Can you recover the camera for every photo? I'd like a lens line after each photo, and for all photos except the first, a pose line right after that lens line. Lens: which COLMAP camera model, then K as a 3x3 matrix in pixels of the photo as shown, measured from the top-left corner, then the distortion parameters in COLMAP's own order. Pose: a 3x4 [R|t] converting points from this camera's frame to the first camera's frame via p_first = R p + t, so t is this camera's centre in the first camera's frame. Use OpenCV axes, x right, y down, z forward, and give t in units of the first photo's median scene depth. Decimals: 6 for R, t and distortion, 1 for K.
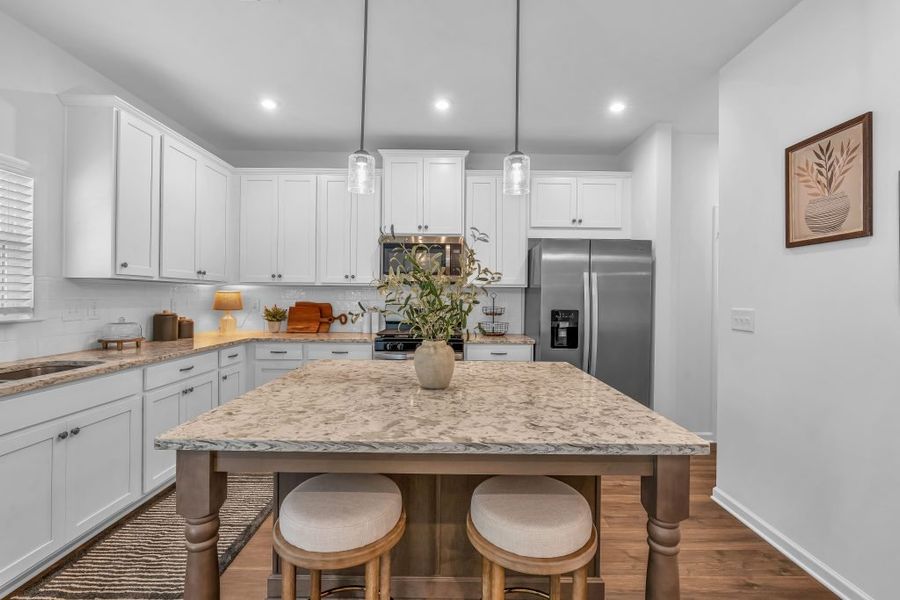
lens RADIAL K [[401.9, 0, 450.6], [0, 401.9, 297.7], [0, 0, 1]] dist [-0.010932, 0.003230]
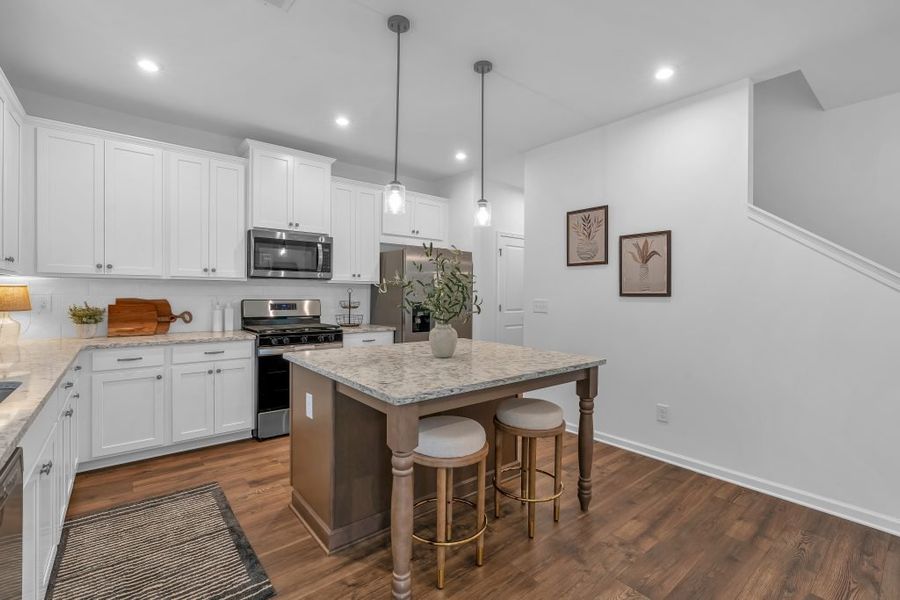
lens RADIAL K [[401.9, 0, 451.9], [0, 401.9, 297.0], [0, 0, 1]] dist [-0.010932, 0.003230]
pose [[0.773657, -0.009551, 0.633533, -0.454895], [-0.000160, 0.999883, 0.015269, -0.006150], [-0.633604, -0.011914, 0.773565, -0.062094]]
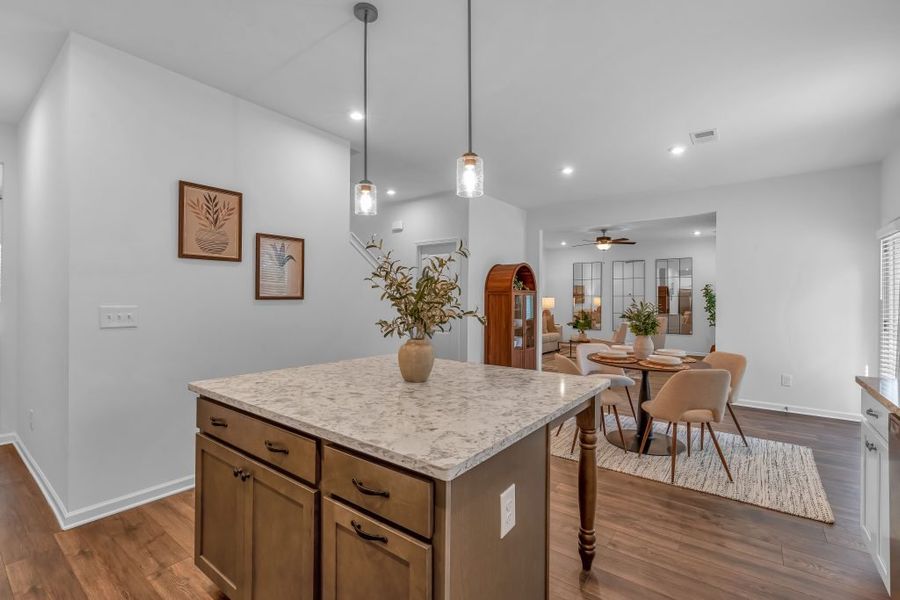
lens RADIAL K [[401.9, 0, 452.7], [0, 401.9, 294.8], [0, 0, 1]] dist [-0.010932, 0.003230]
pose [[-0.793216, 0.000601, 0.608940, -0.392430], [-0.006311, 0.999938, -0.009207, 0.001741], [-0.608908, -0.011146, -0.793163, 0.899508]]
